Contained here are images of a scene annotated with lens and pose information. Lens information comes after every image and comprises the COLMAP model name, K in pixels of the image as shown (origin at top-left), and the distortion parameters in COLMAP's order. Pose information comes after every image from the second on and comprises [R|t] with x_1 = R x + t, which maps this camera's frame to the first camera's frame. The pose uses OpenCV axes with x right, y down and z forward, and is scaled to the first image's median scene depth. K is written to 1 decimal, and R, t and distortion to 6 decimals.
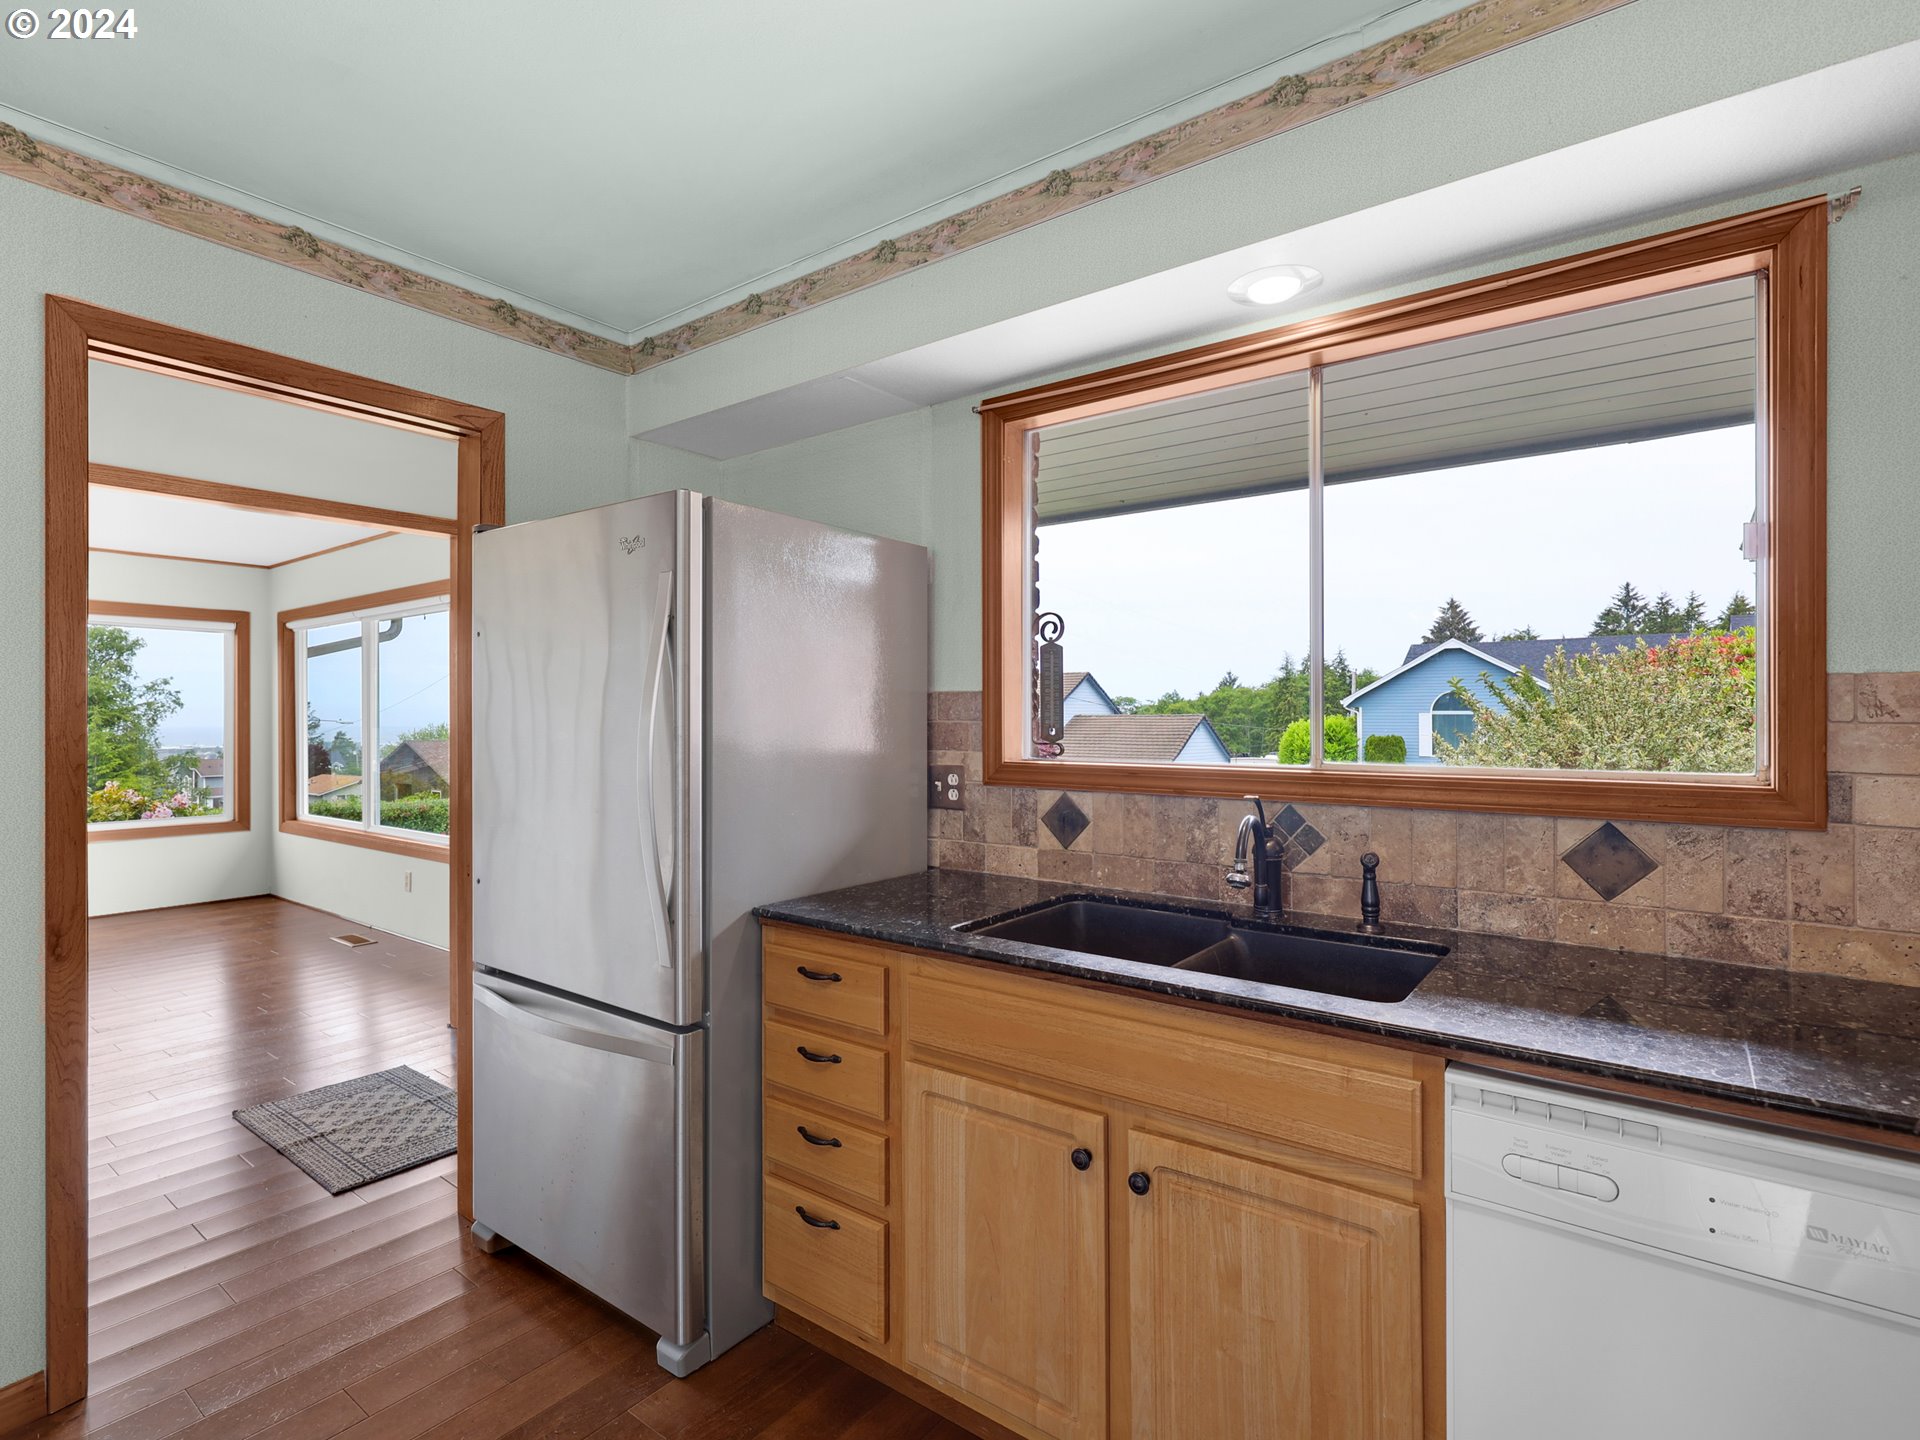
lens RADIAL K [[936.5, 0, 960.0], [0, 936.5, 720.0], [0, 0, 1]] dist [-0.002588, -0.000394]
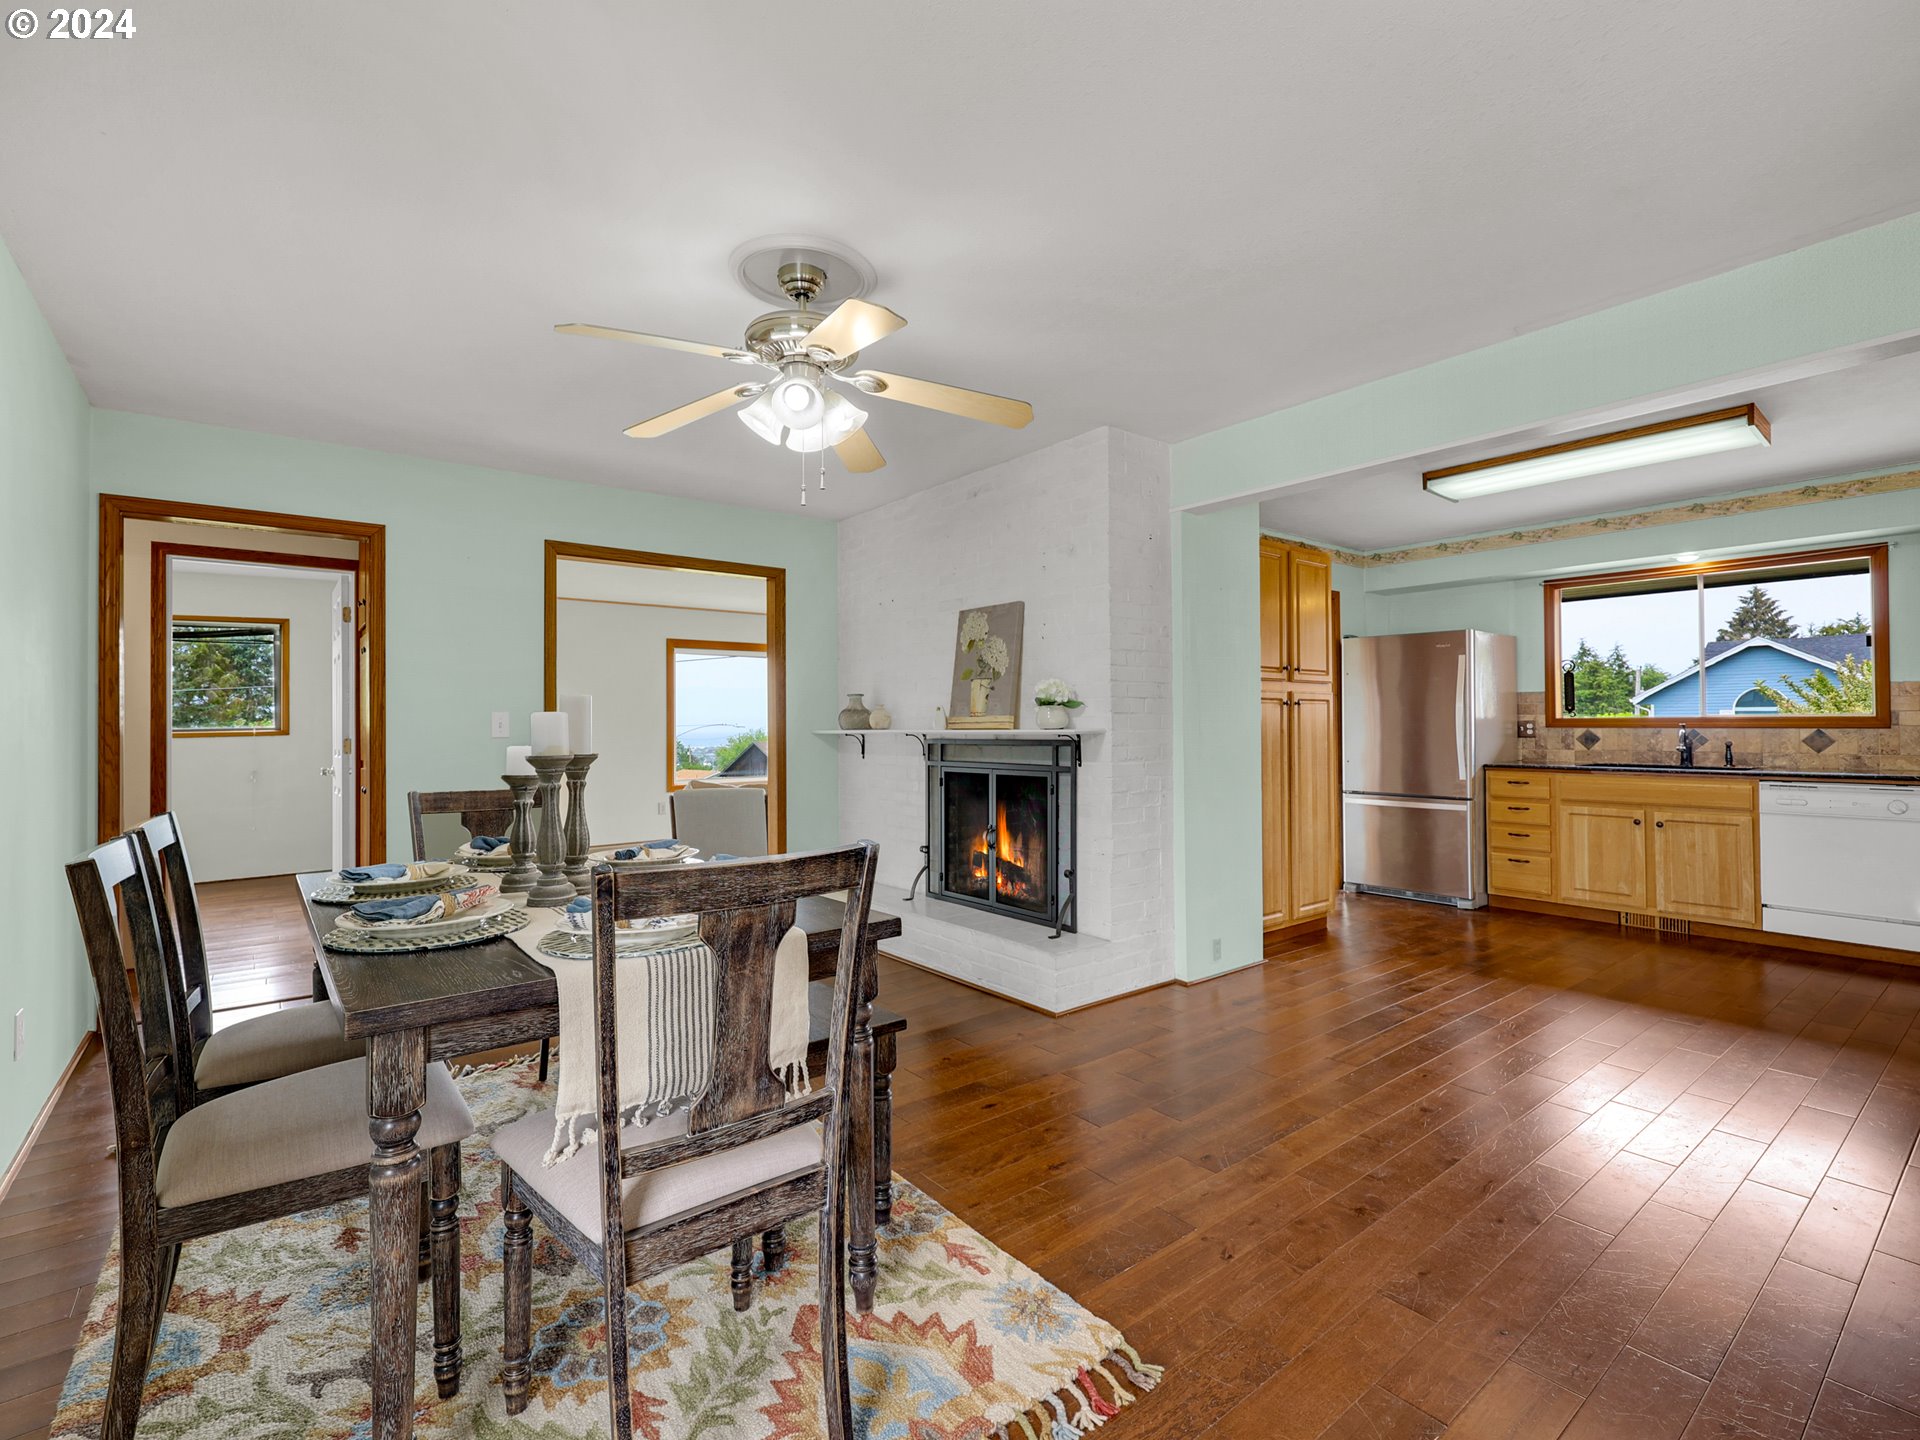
lens RADIAL K [[886.3, 0, 960.0], [0, 886.3, 720.0], [0, 0, 1]] dist [0.001596, 0.000579]
pose [[0.969579, -0.006471, -0.244694, -1.243589], [0.005094, 0.999967, -0.006258, 0.072257], [0.244727, 0.004821, 0.969580, -2.346719]]
